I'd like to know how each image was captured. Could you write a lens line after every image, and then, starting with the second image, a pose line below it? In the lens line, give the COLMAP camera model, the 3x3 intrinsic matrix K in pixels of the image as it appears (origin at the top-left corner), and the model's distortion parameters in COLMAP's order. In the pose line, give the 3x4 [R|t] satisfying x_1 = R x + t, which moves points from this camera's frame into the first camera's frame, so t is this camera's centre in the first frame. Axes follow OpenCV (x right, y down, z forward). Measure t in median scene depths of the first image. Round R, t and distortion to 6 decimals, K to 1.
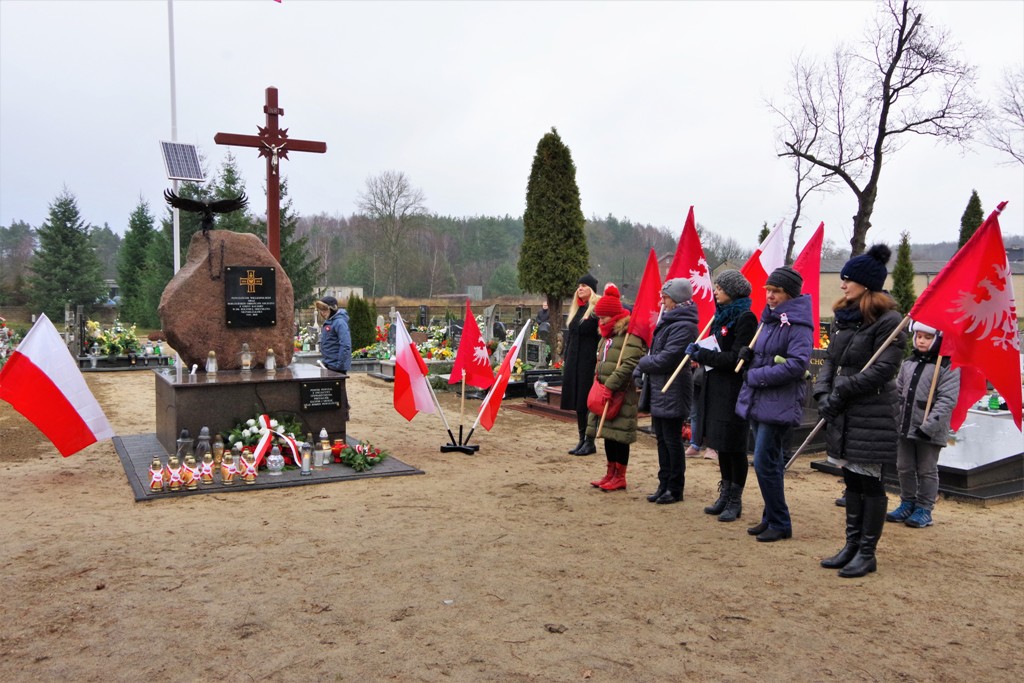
lens RADIAL K [[839.6, 0, 512.0], [0, 839.6, 341.5], [0, 0, 1]] dist [-0.059682, 0.188273]
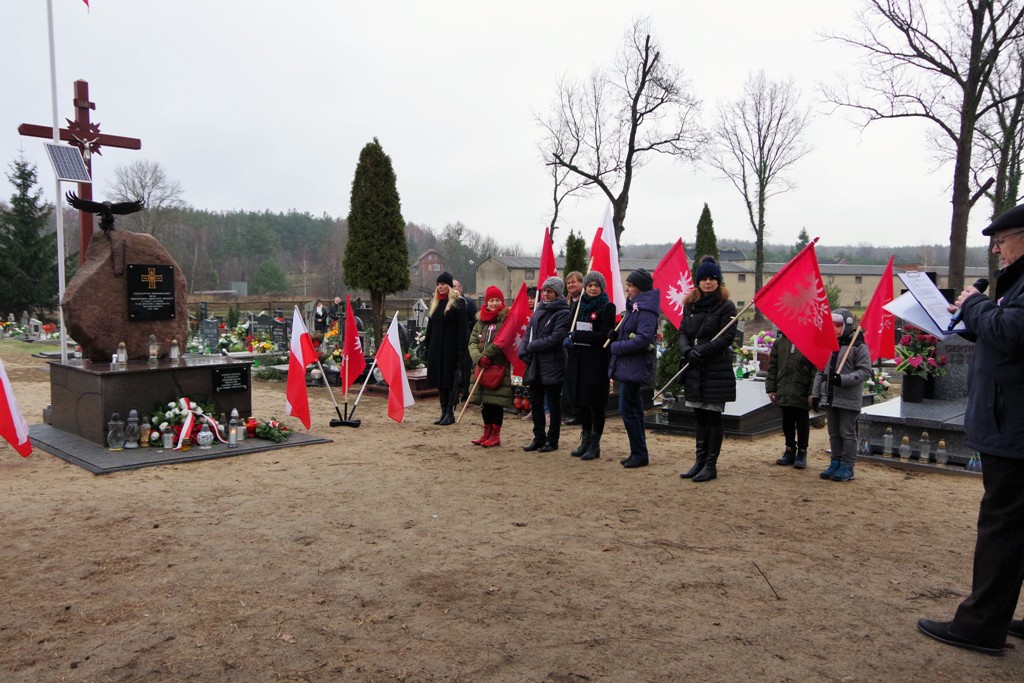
lens RADIAL K [[820.3, 0, 512.0], [0, 820.3, 341.5], [0, 0, 1]] dist [-0.054212, 0.154045]
pose [[0.959493, -0.019925, 0.281026, -0.085197], [0.018043, 0.999794, 0.009284, 0.004739], [-0.281153, -0.003838, 0.959655, -0.081581]]
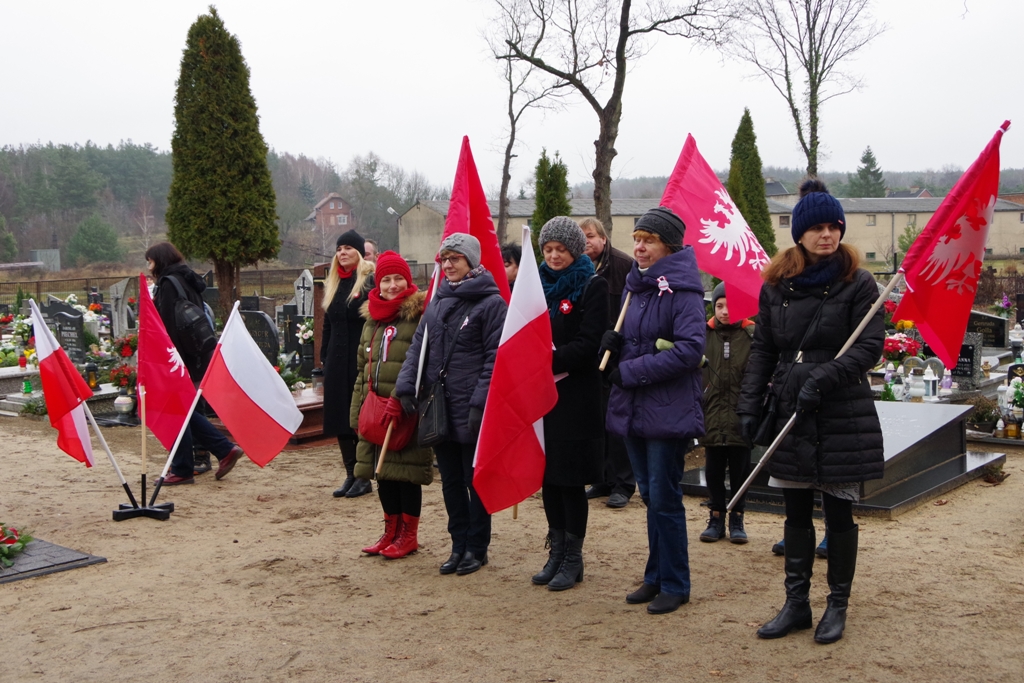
lens RADIAL K [[1173.3, 0, 512.0], [0, 1173.3, 341.5], [0, 0, 1]] dist [0.004243, -0.034929]
pose [[0.943637, -0.057953, 0.325869, -0.043937], [0.051668, 0.998274, 0.027917, -0.005401], [-0.326924, -0.009507, 0.945003, 0.043851]]
